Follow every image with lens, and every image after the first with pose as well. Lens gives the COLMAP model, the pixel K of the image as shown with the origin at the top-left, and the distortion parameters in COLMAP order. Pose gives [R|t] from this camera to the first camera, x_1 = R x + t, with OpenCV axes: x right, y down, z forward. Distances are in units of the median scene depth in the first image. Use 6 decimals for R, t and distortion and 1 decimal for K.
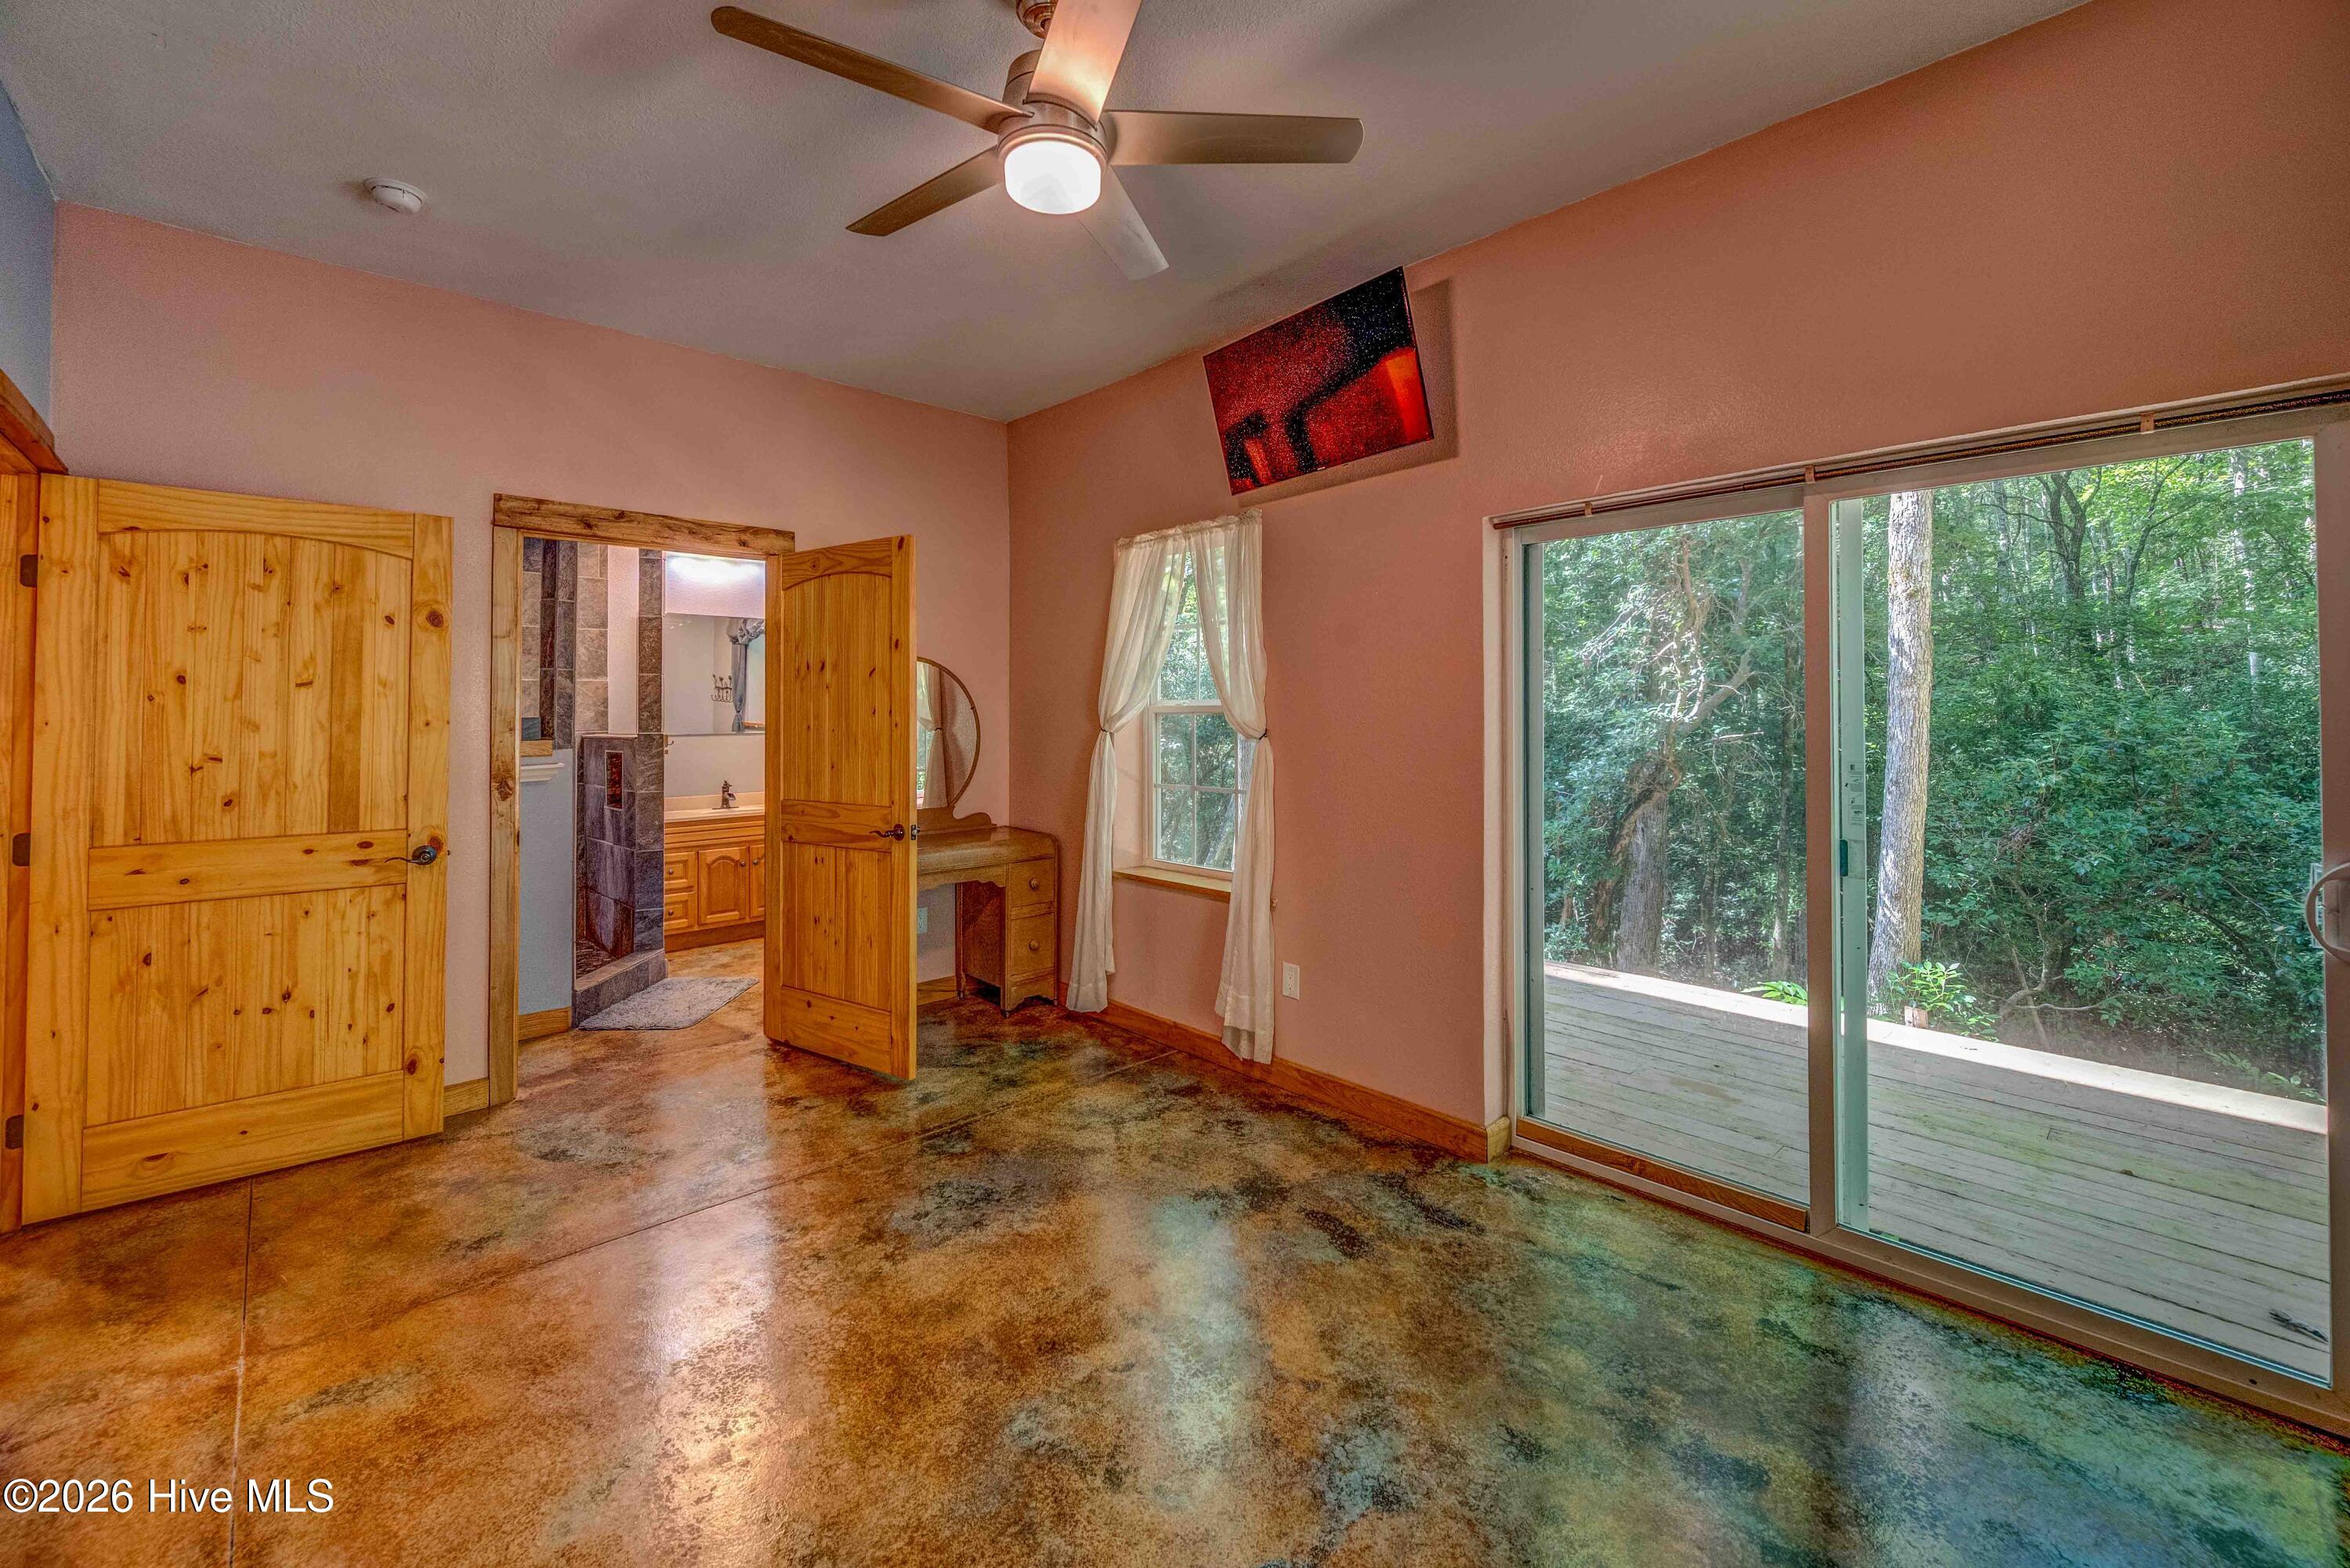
lens RADIAL K [[982.7, 0, 1206.5], [0, 982.7, 709.2], [0, 0, 1]] dist [-0.000708, -0.000350]
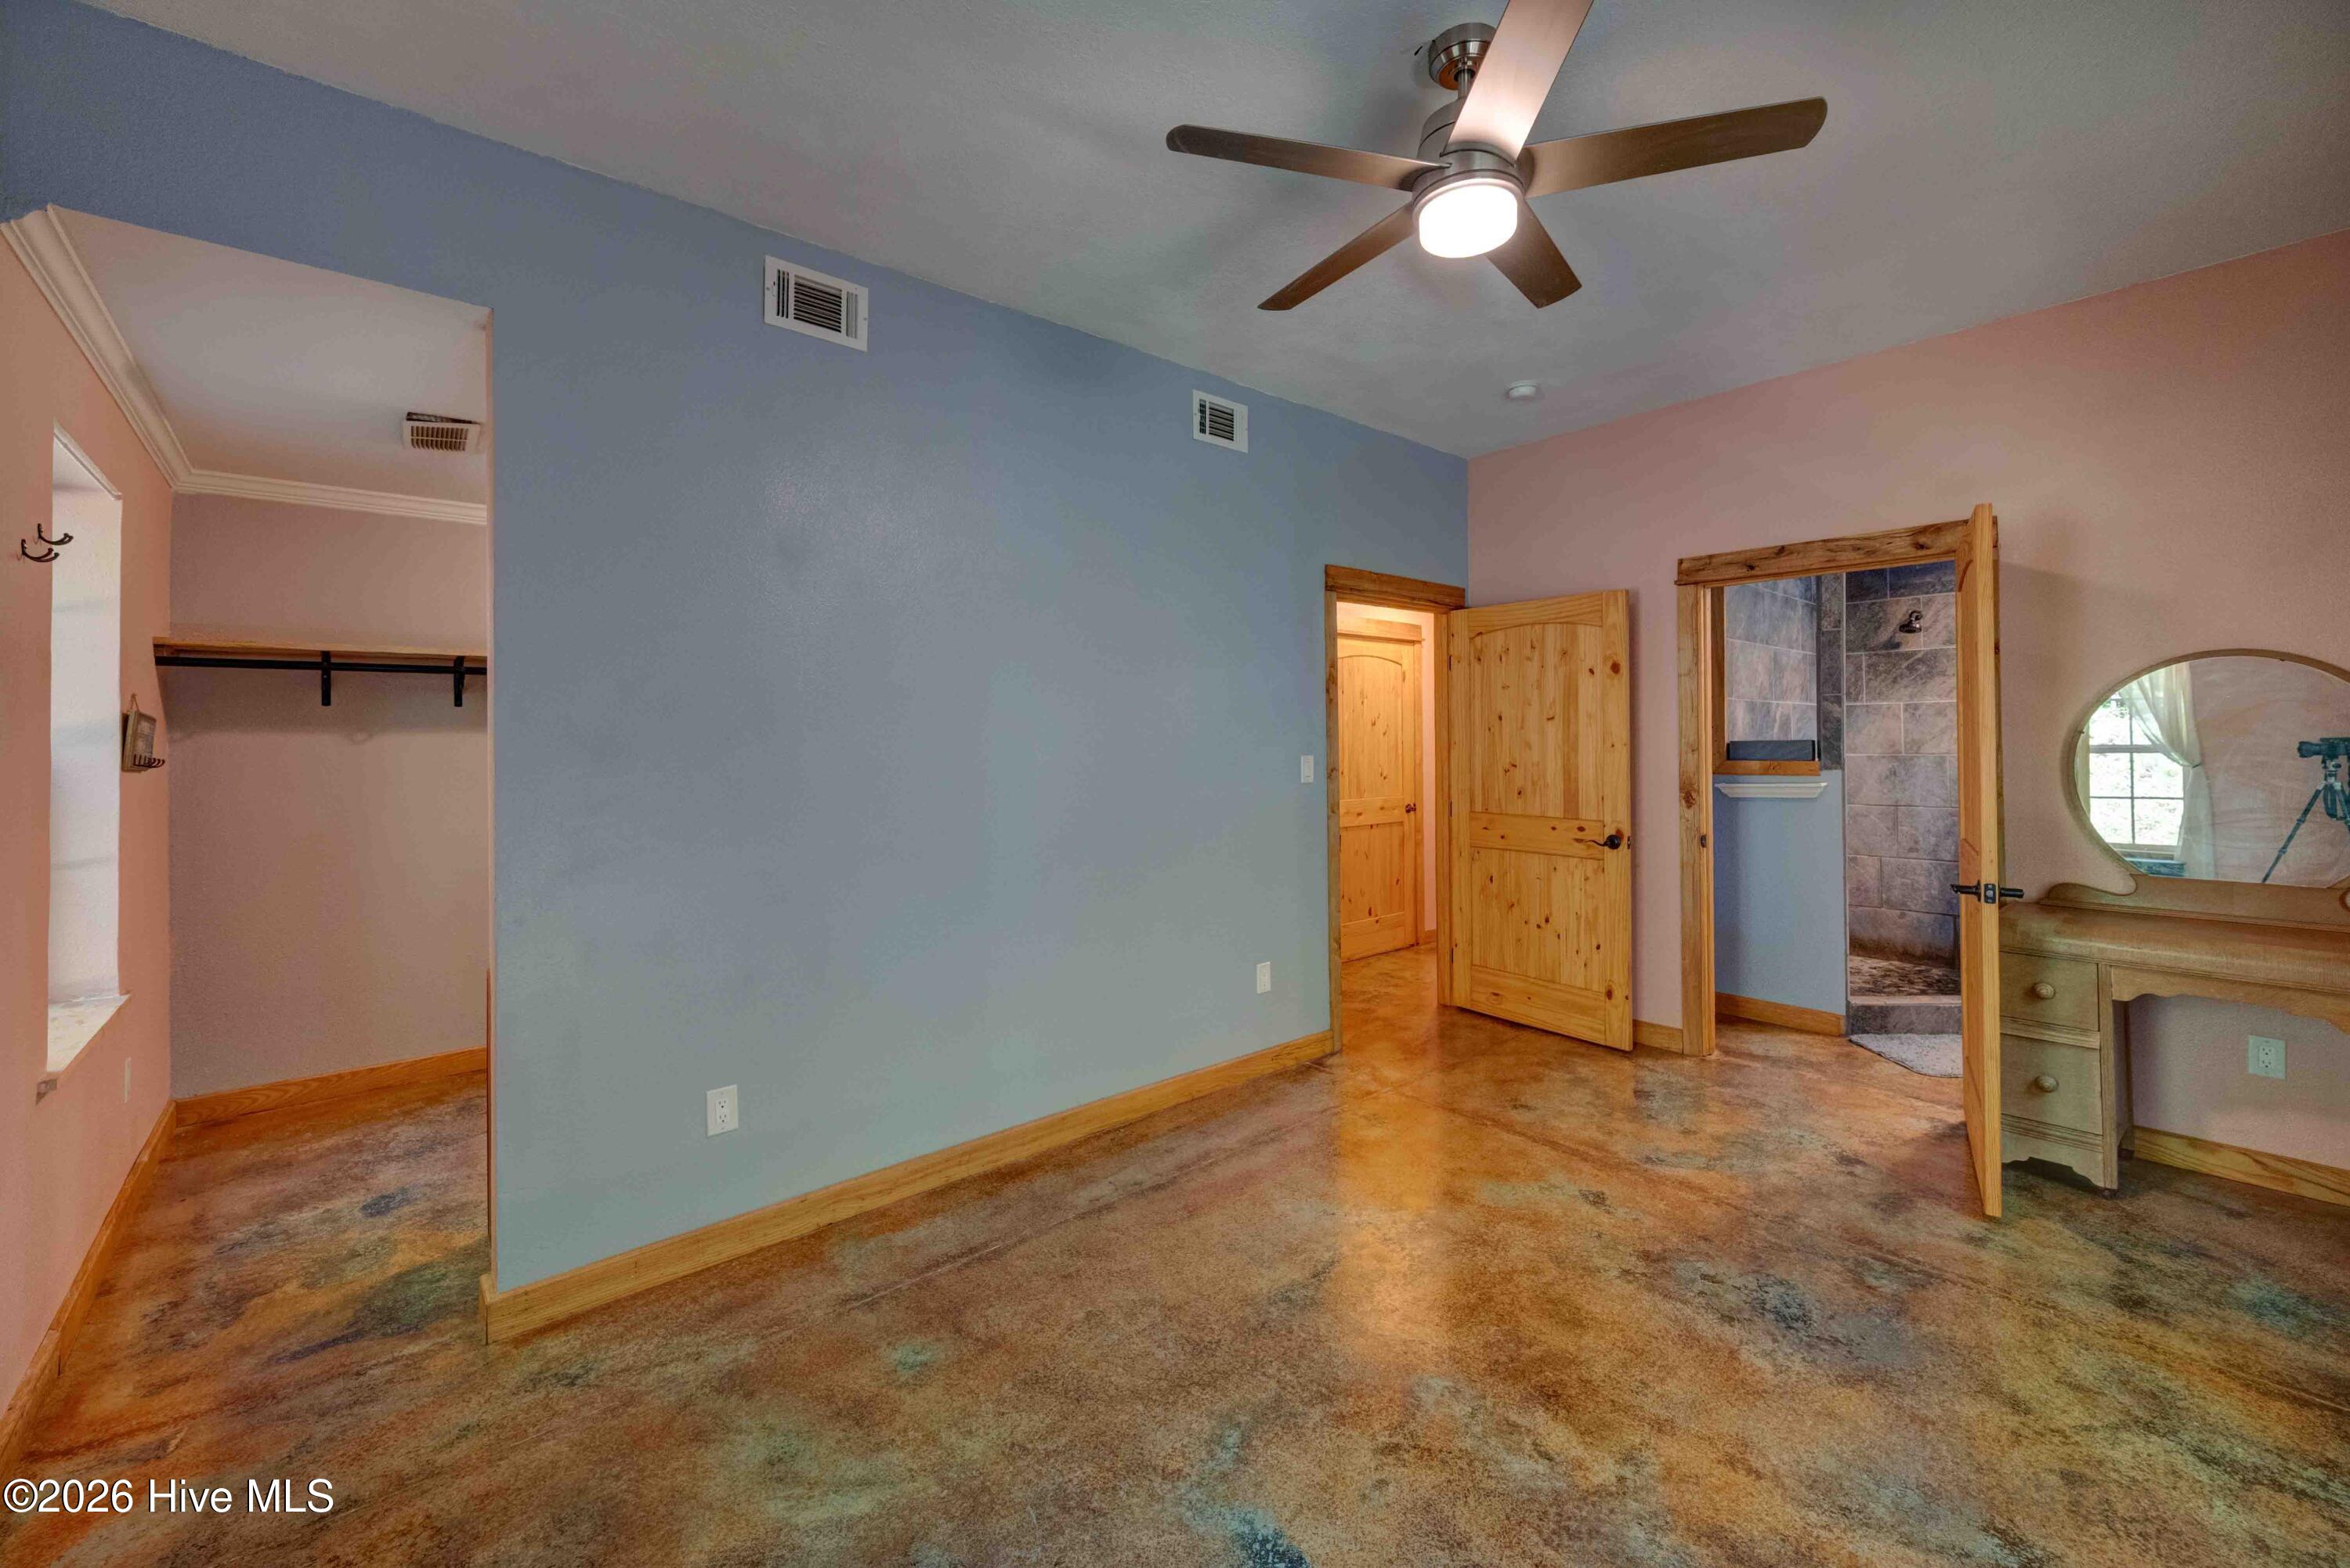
lens RADIAL K [[933.9, 0, 1169.2], [0, 933.9, 745.1], [0, 0, 1]] dist [0.000695, -0.000120]
pose [[-0.067003, 0.008432, -0.997717, 0.554246], [0.009167, 0.999927, 0.007835, -0.001203], [0.997711, -0.008621, -0.067076, 0.491534]]
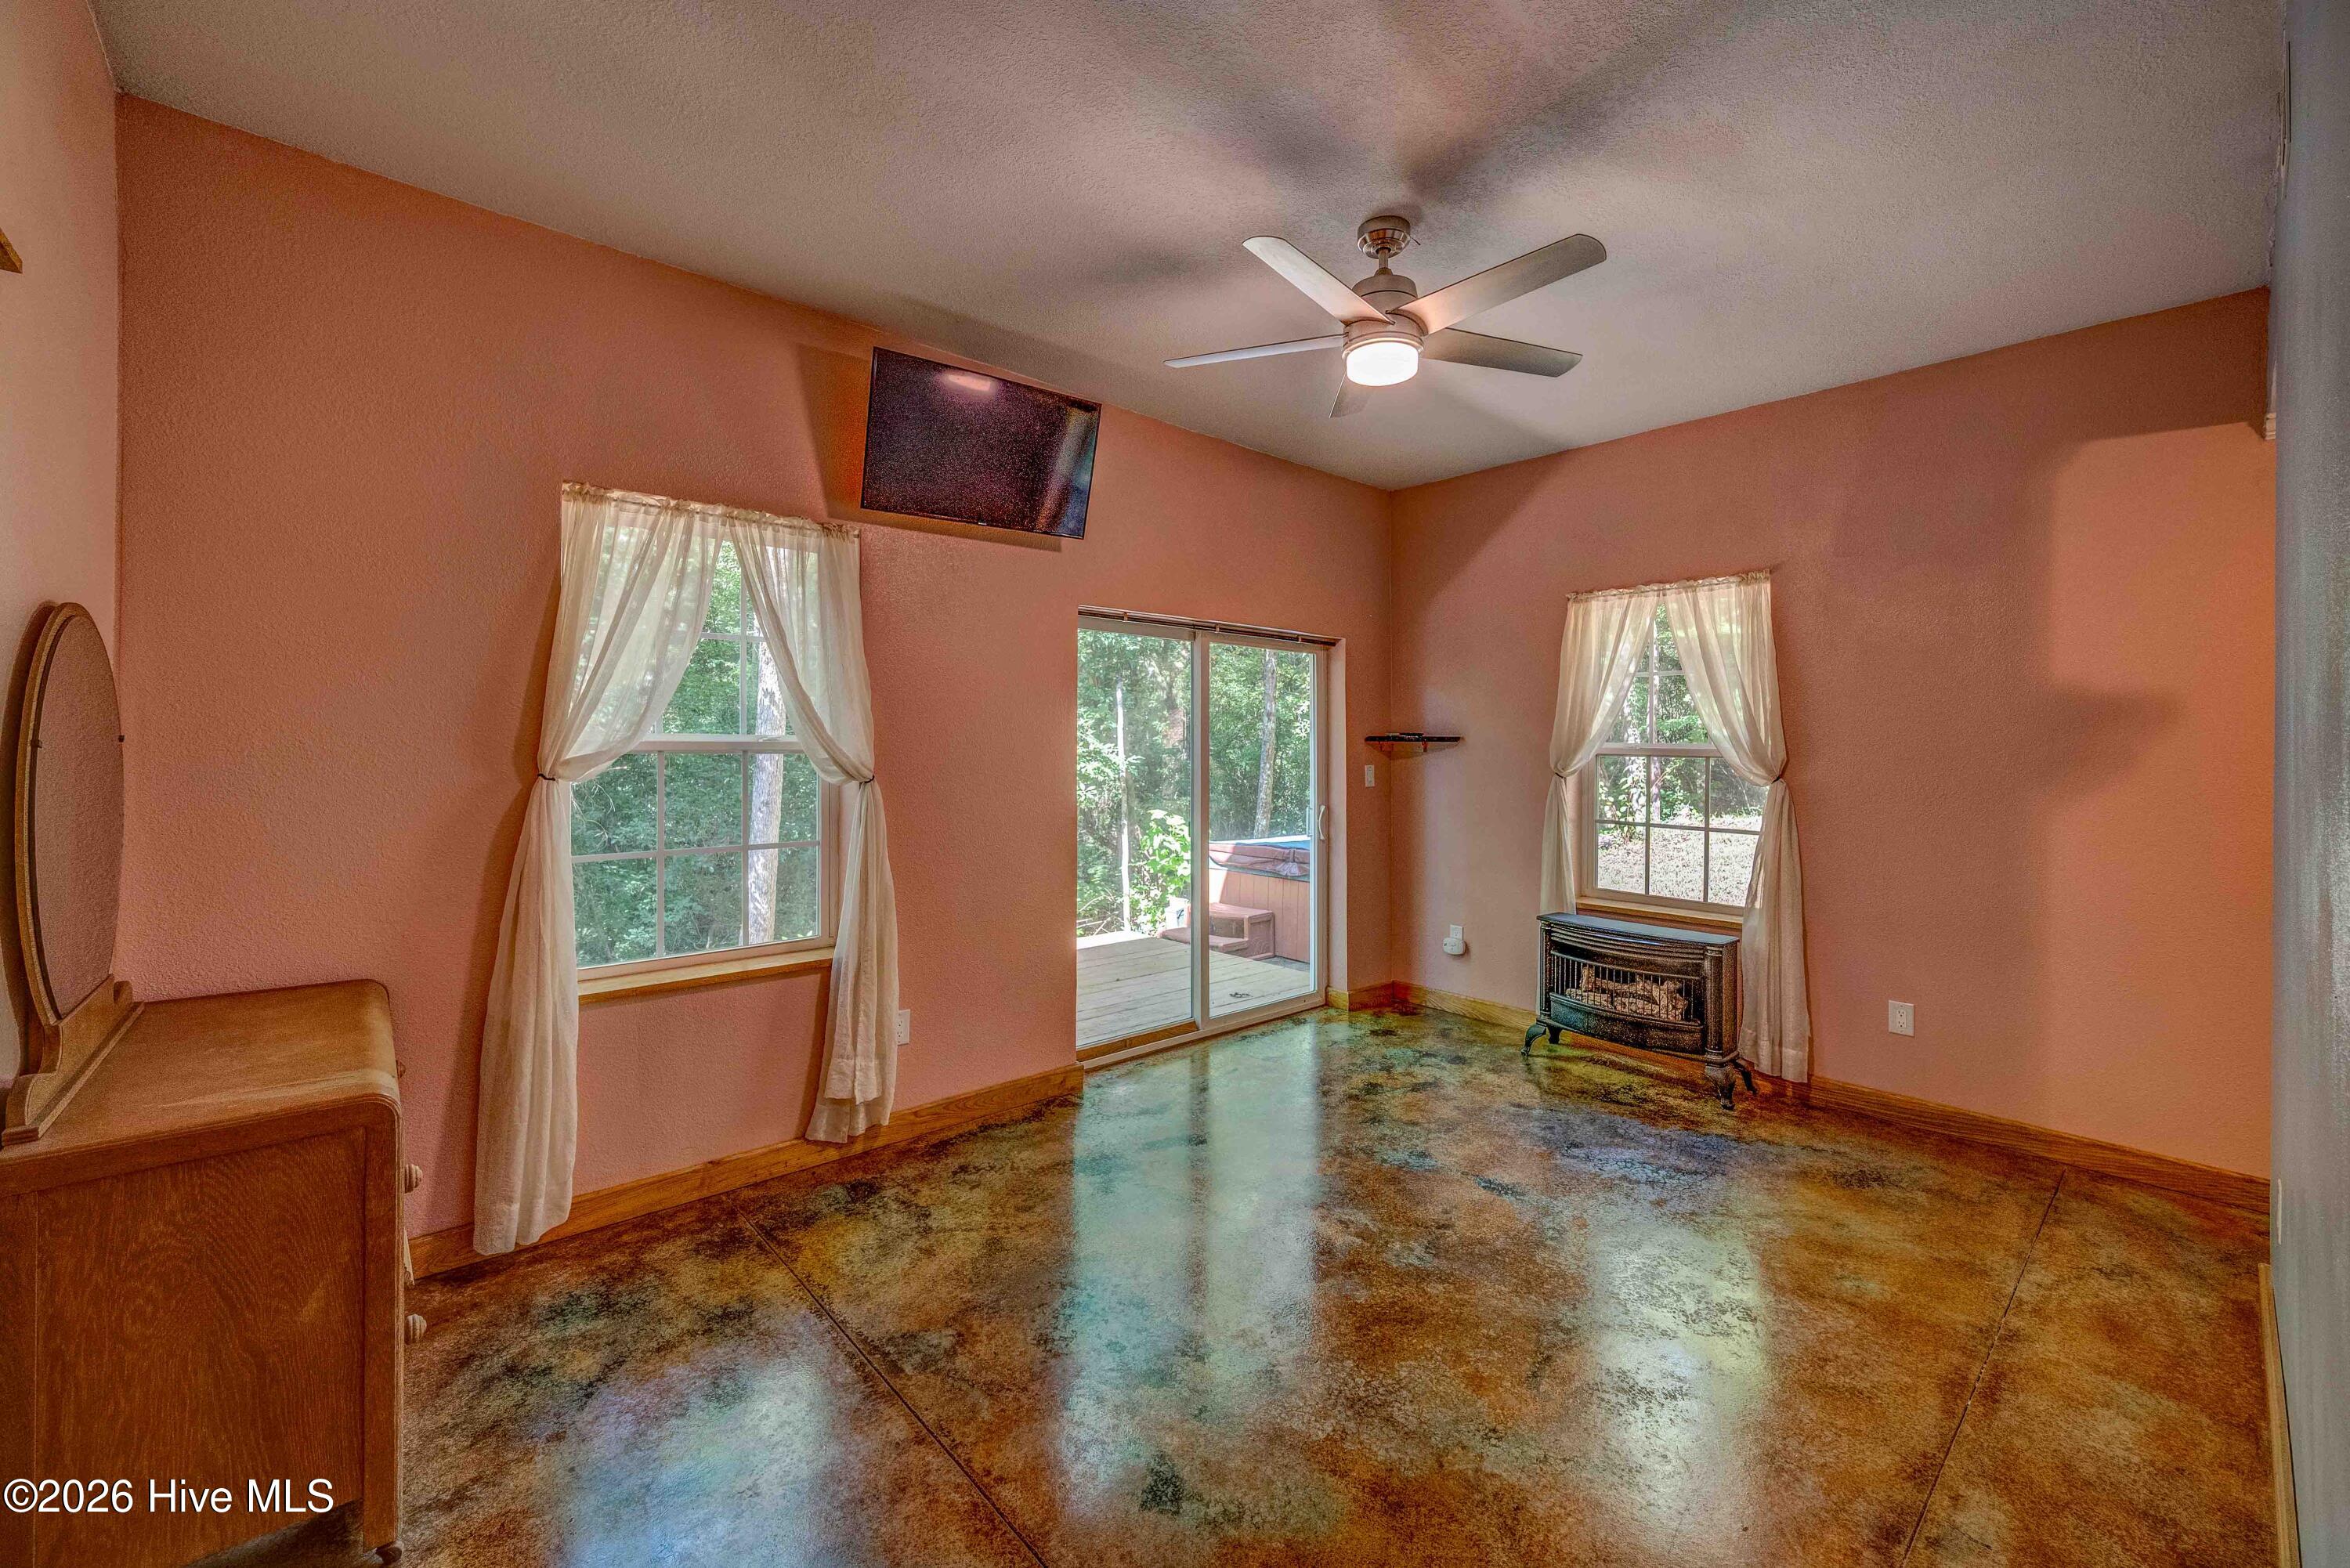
lens RADIAL K [[933.9, 0, 1169.2], [0, 933.9, 745.1], [0, 0, 1]] dist [0.000695, -0.000120]
pose [[0.041392, 0.003492, 0.999137, -0.980834], [-0.008334, 0.999960, -0.003149, -0.004301], [-0.999108, -0.008197, 0.041419, 0.823708]]
